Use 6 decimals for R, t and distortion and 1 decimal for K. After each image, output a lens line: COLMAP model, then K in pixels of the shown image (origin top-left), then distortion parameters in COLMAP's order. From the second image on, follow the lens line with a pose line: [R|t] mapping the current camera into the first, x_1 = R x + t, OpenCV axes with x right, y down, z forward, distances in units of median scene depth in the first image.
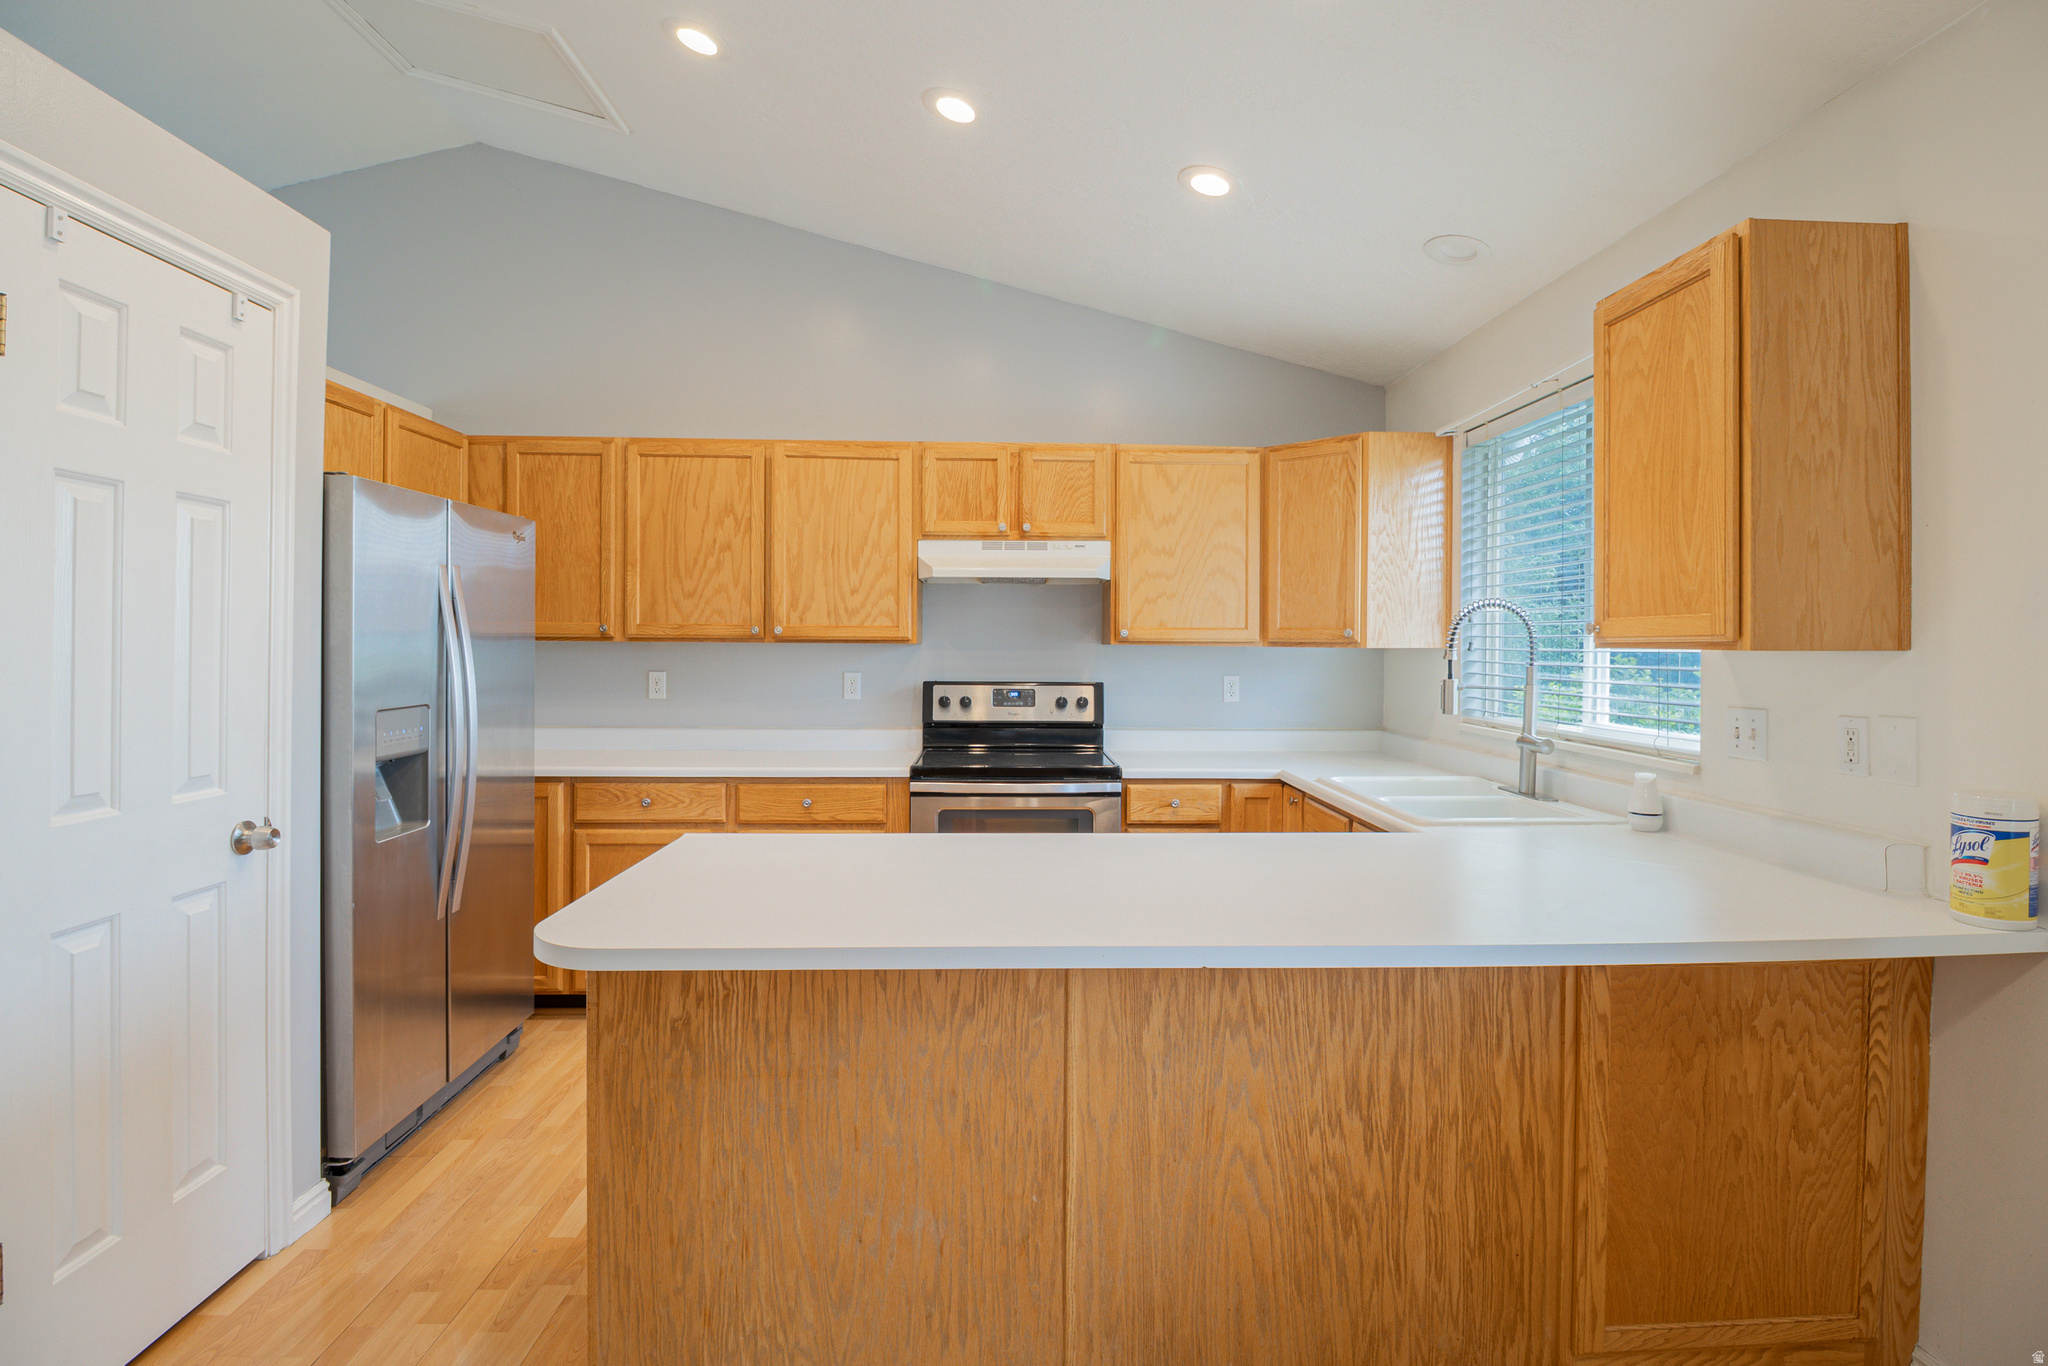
lens RADIAL K [[974.0, 0, 1024.3], [0, 974.0, 650.1], [0, 0, 1]] dist [-0.001503, -0.000611]
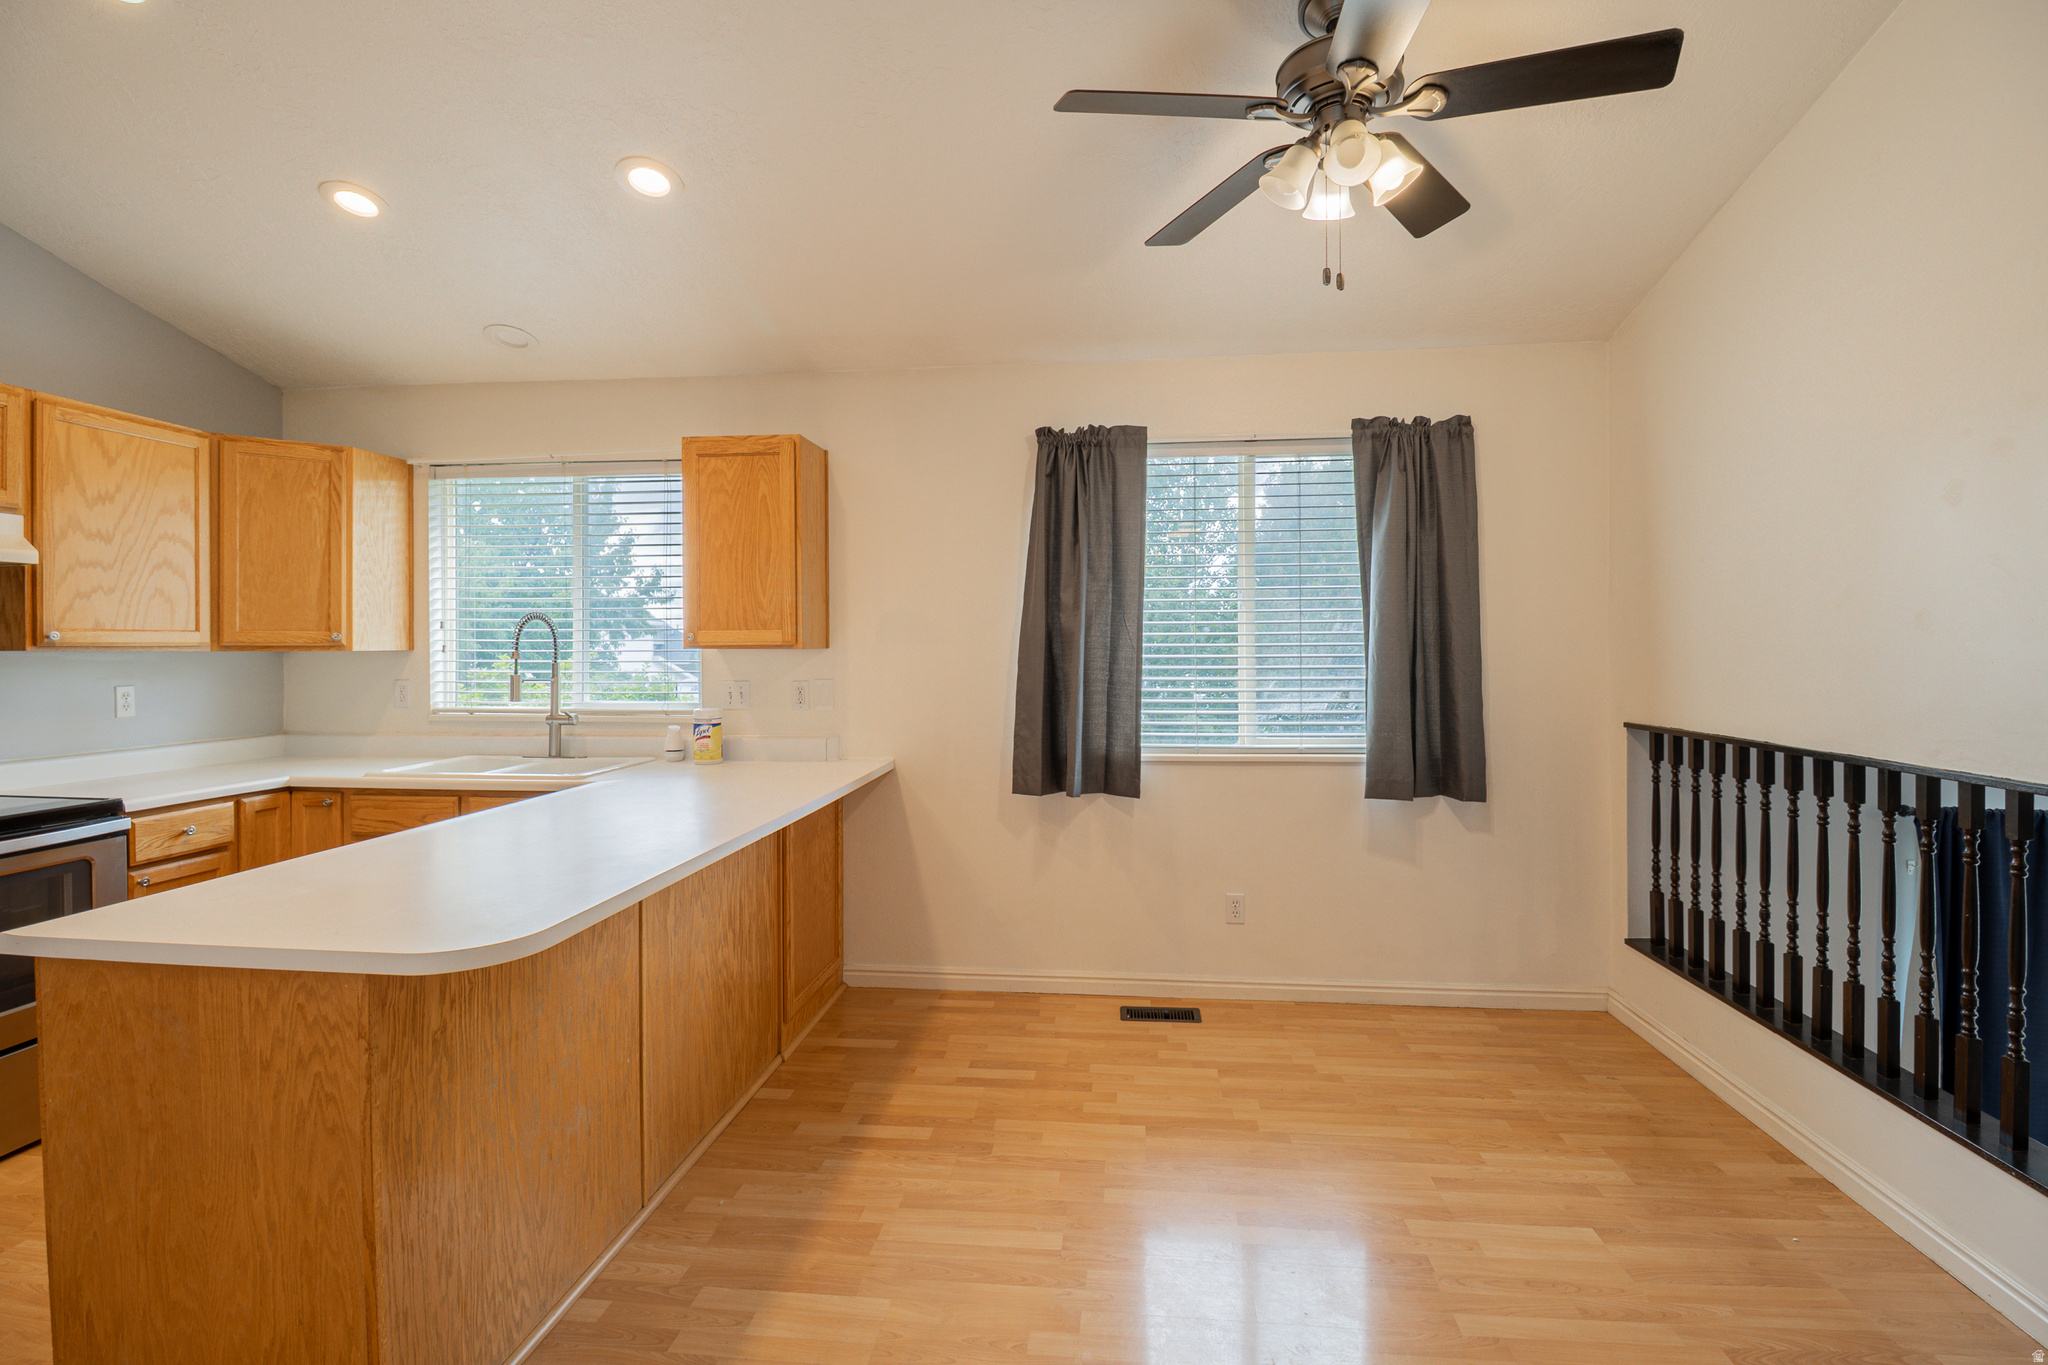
lens RADIAL K [[974.0, 0, 1024.3], [0, 974.0, 649.6], [0, 0, 1]] dist [-0.001503, -0.000611]
pose [[0.148012, -0.010504, 0.988930, -0.593545], [0.009690, 0.999911, 0.009171, -0.006310], [-0.988938, 0.008225, 0.148100, 0.121631]]
